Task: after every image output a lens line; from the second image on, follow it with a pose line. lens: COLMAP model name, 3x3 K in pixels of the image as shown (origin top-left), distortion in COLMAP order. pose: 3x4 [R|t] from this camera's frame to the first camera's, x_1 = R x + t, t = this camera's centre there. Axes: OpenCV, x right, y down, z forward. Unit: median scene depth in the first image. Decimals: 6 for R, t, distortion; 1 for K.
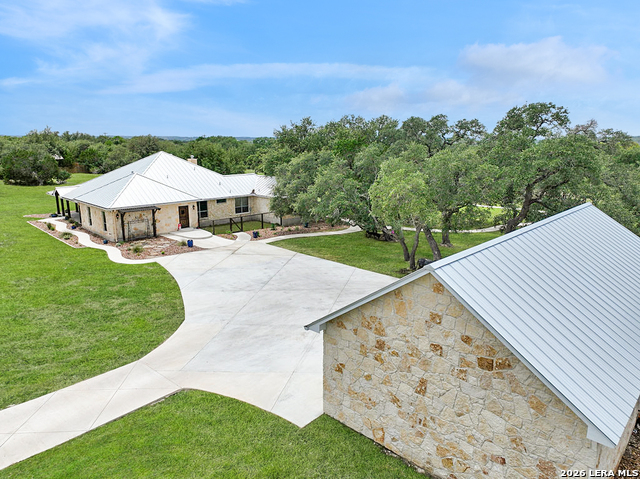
lens RADIAL K [[449.5, 0, 320.0], [0, 449.5, 239.5], [0, 0, 1]] dist [-0.003191, 0.020752]
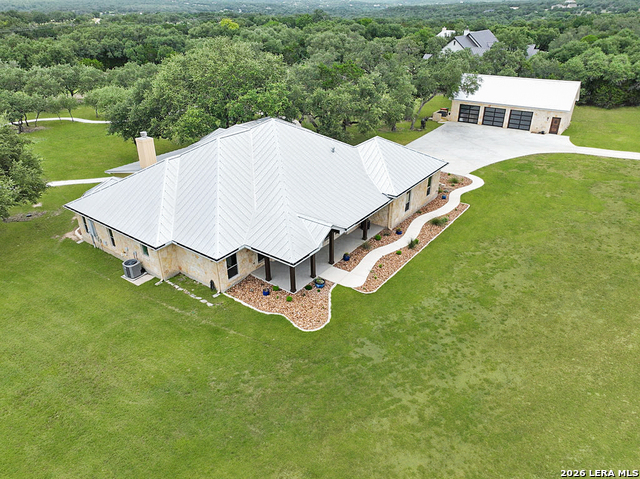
lens RADIAL K [[449.5, 0, 320.0], [0, 449.5, 239.5], [0, 0, 1]] dist [-0.003191, 0.020752]
pose [[-0.159514, -0.462163, 0.872330, -1.894337], [0.218710, 0.845142, 0.487752, -0.653015], [-0.962664, 0.268590, -0.033732, 1.853584]]
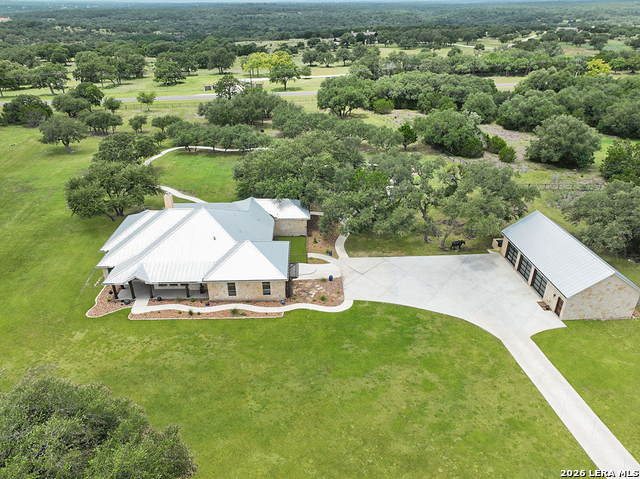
lens RADIAL K [[449.5, 0, 320.0], [0, 449.5, 239.5], [0, 0, 1]] dist [-0.003191, 0.020752]
pose [[0.672446, -0.342519, 0.656123, -1.671289], [0.159593, 0.932724, 0.323351, -0.796421], [-0.722736, -0.112723, 0.681870, 0.076077]]
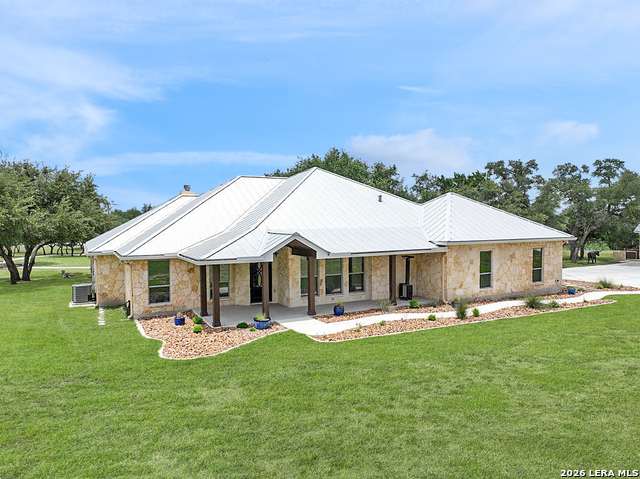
lens RADIAL K [[449.5, 0, 320.0], [0, 449.5, 239.5], [0, 0, 1]] dist [-0.003191, 0.020752]
pose [[0.279028, -0.041240, 0.959397, -1.632400], [0.214517, 0.976507, -0.020415, -0.177923], [-0.936016, 0.211504, 0.281320, 1.585880]]
